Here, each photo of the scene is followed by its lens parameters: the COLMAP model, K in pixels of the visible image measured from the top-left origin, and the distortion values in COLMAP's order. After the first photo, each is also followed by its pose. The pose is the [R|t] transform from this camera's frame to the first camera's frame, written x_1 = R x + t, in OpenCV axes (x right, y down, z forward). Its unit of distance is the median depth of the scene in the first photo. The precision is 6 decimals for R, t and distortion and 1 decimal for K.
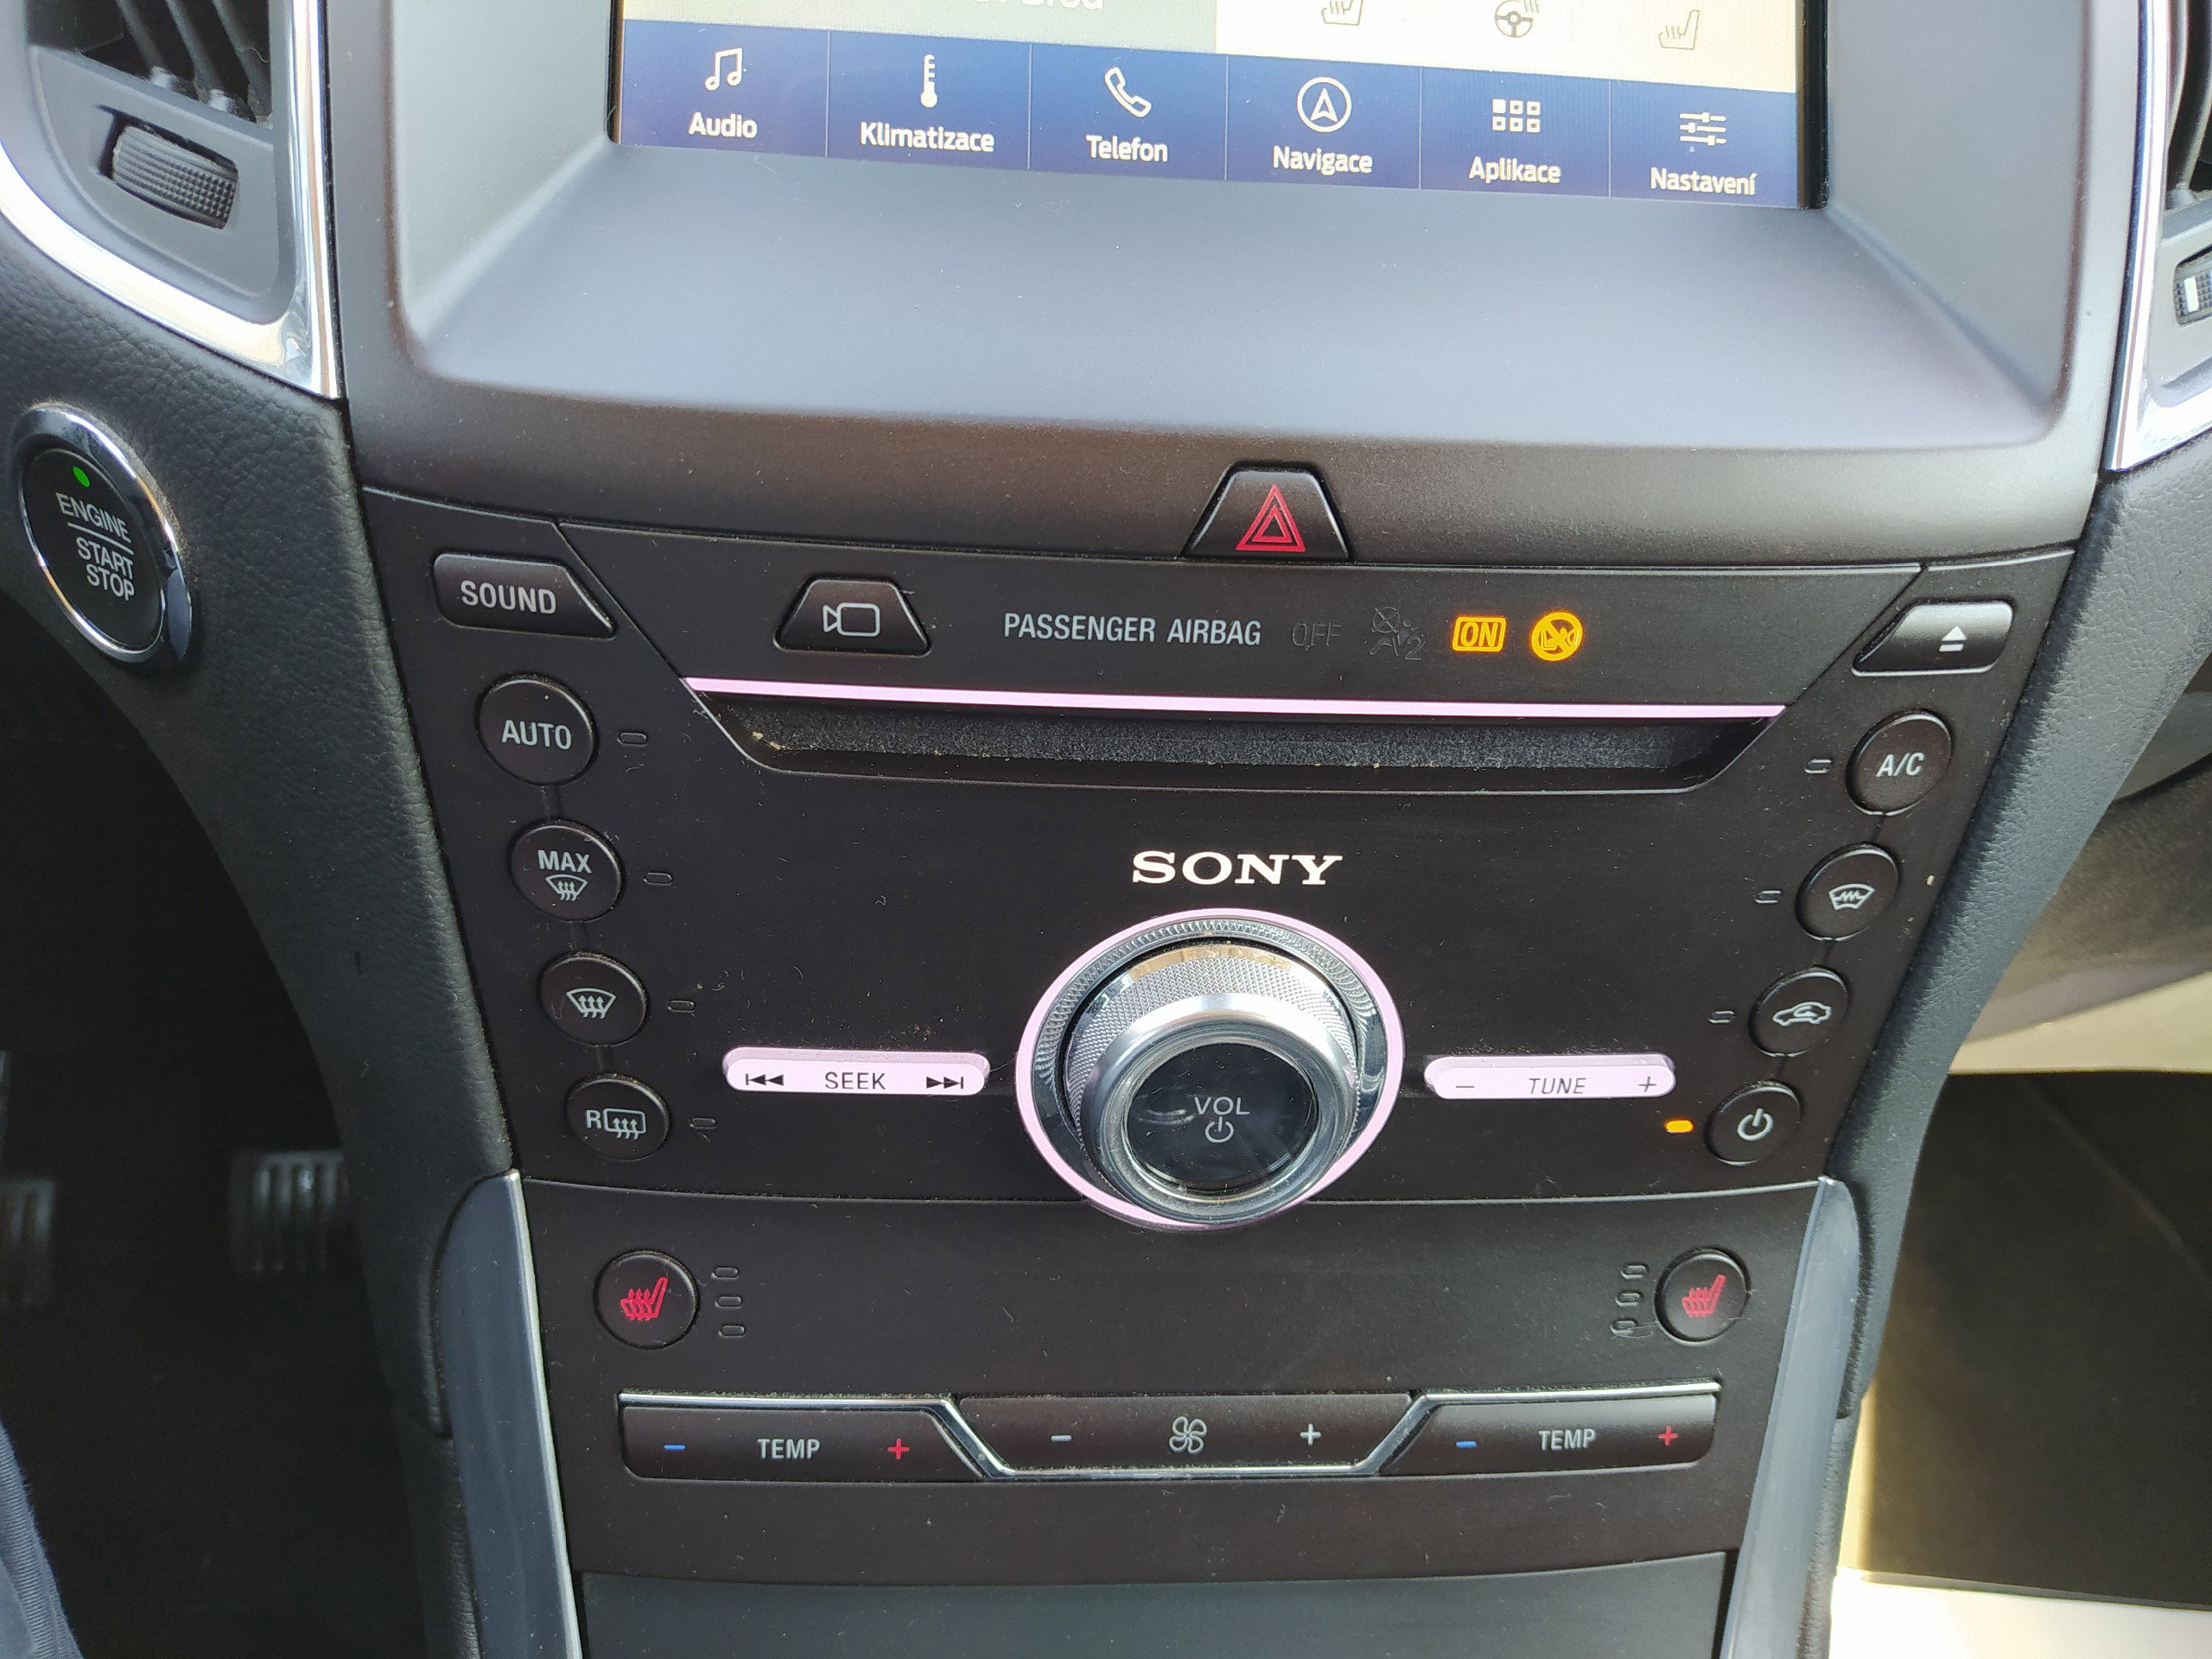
lens RADIAL K [[1714.8, 0, 1106.0], [0, 1714.8, 829.5], [0, 0, 1]] dist [0.069406, -0.113801]
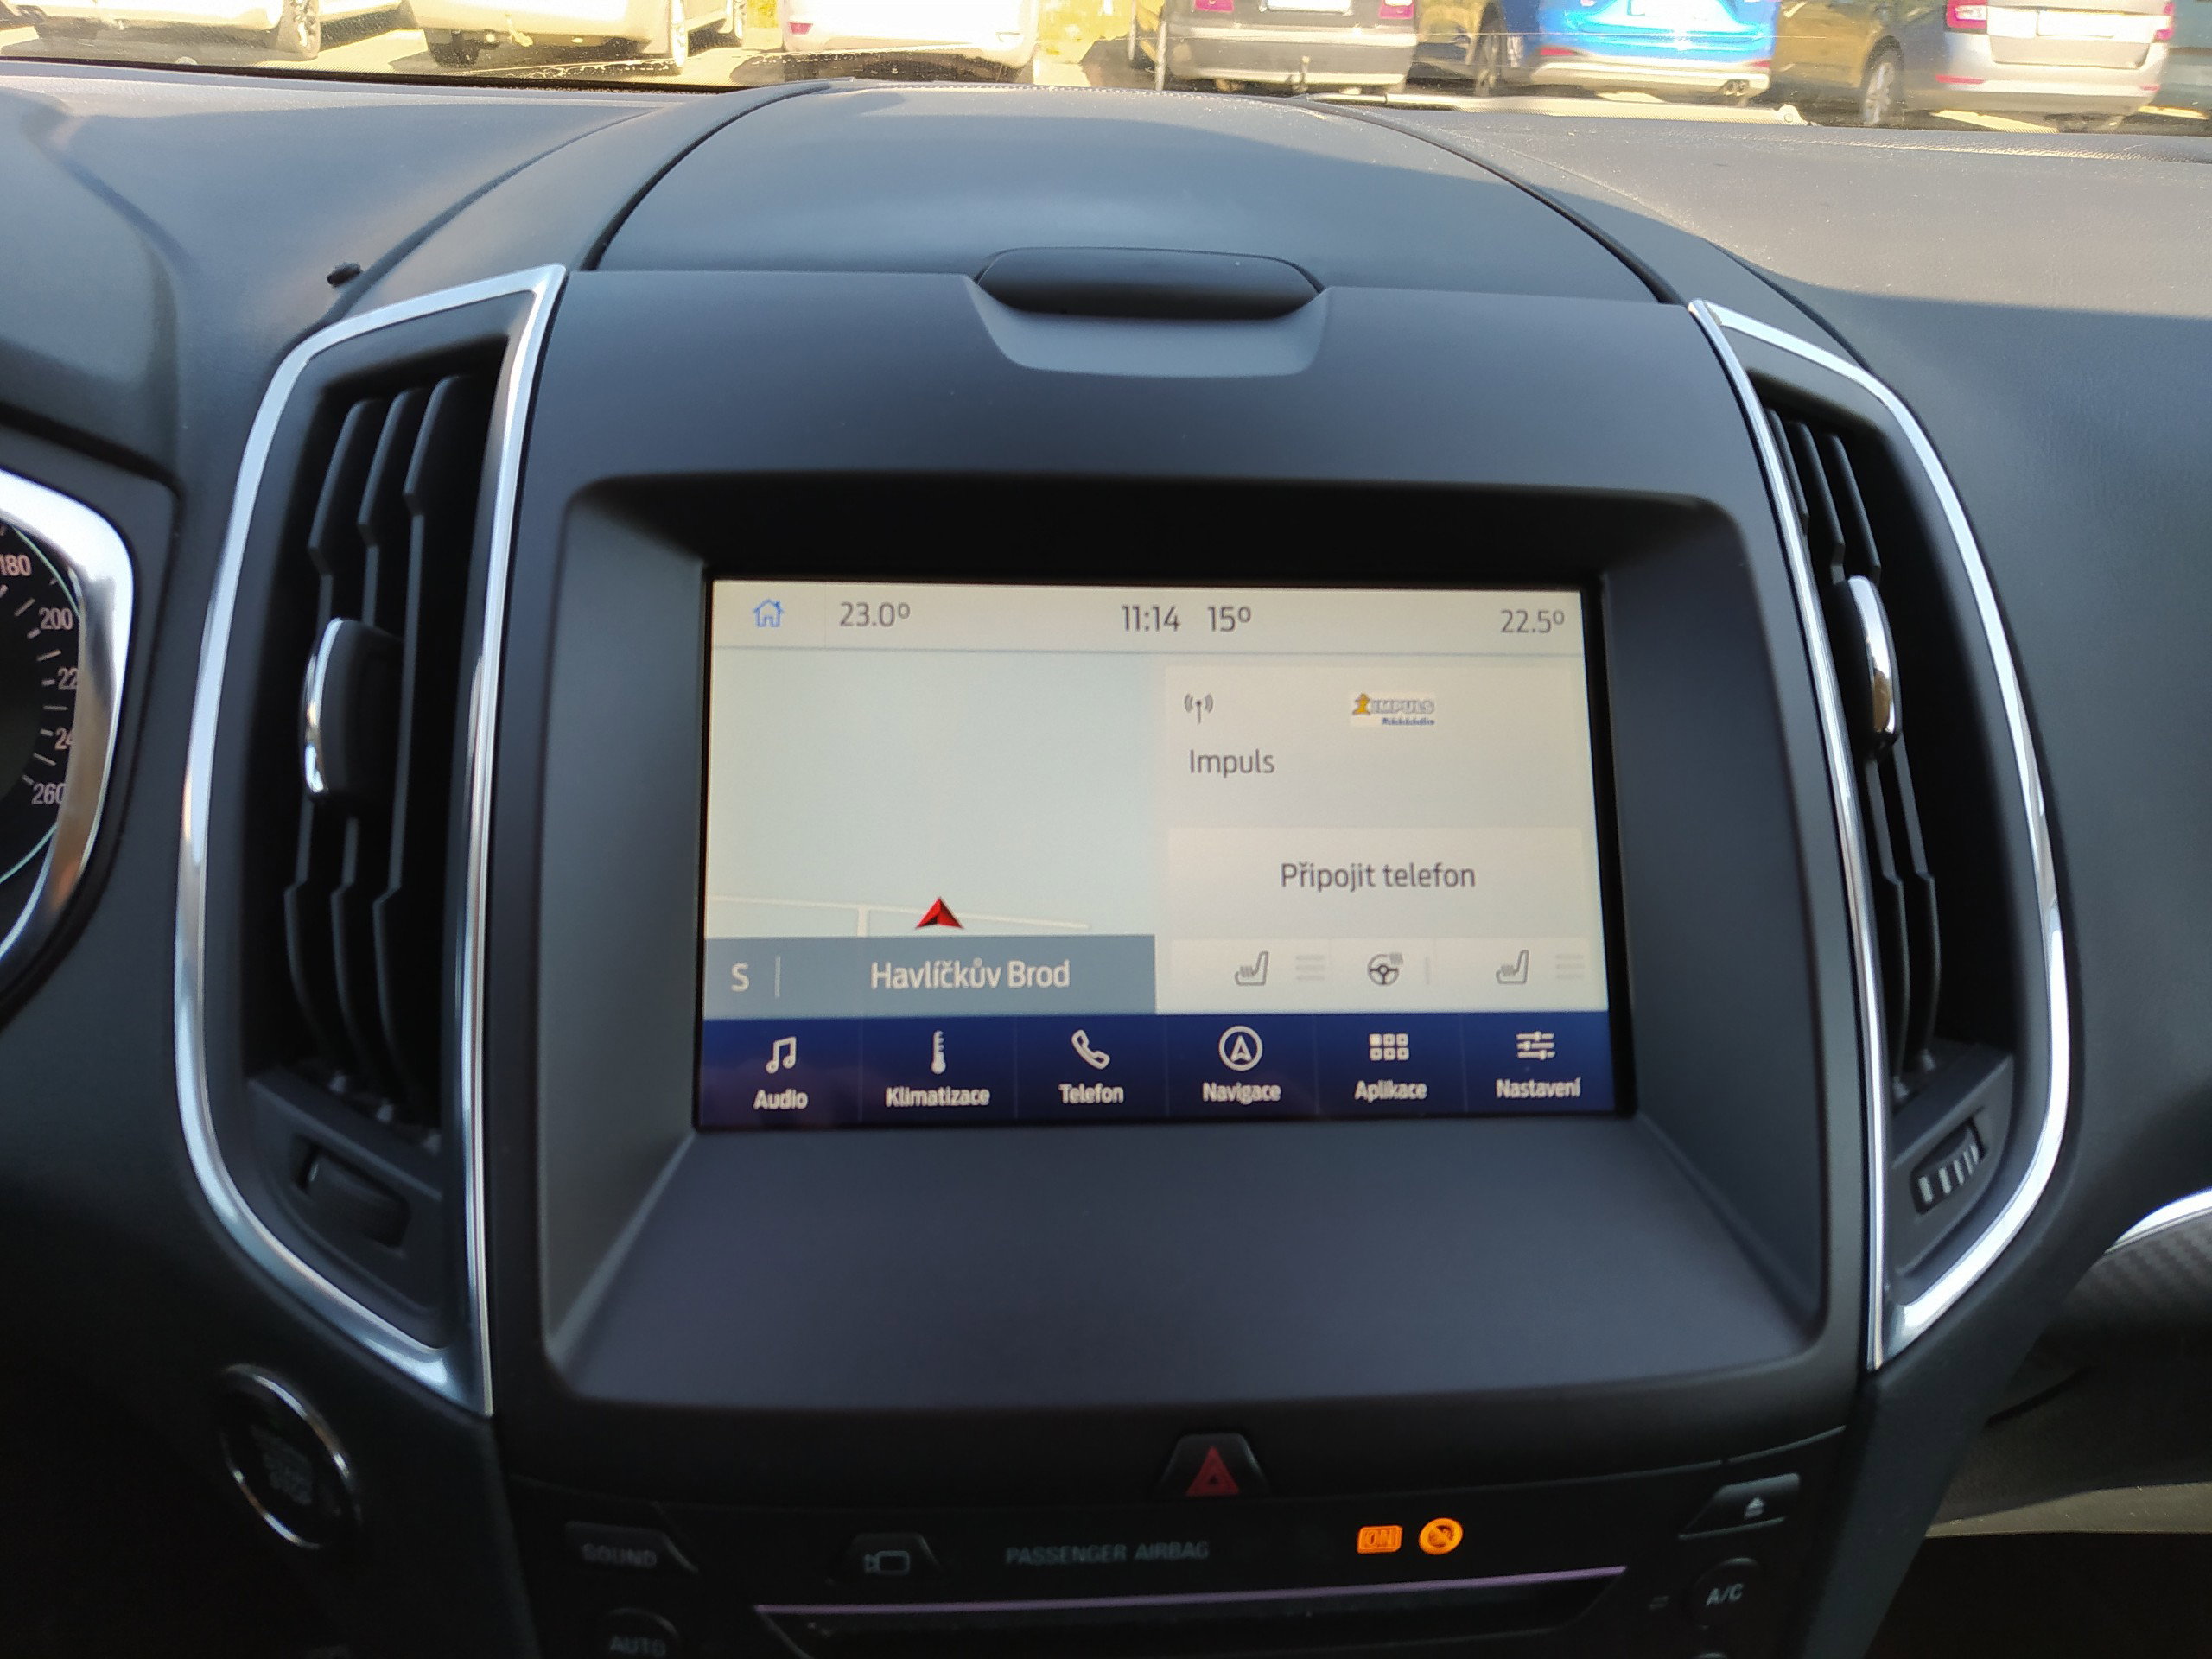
lens RADIAL K [[1628.2, 0, 1097.0], [0, 1628.2, 839.4], [0, 0, 1]] dist [0.079571, -0.100024]
pose [[0.999463, -0.032183, 0.006121, 0.015359], [0.032680, 0.992526, -0.117579, -0.443177], [-0.002291, 0.117716, 0.993045, -0.244724]]
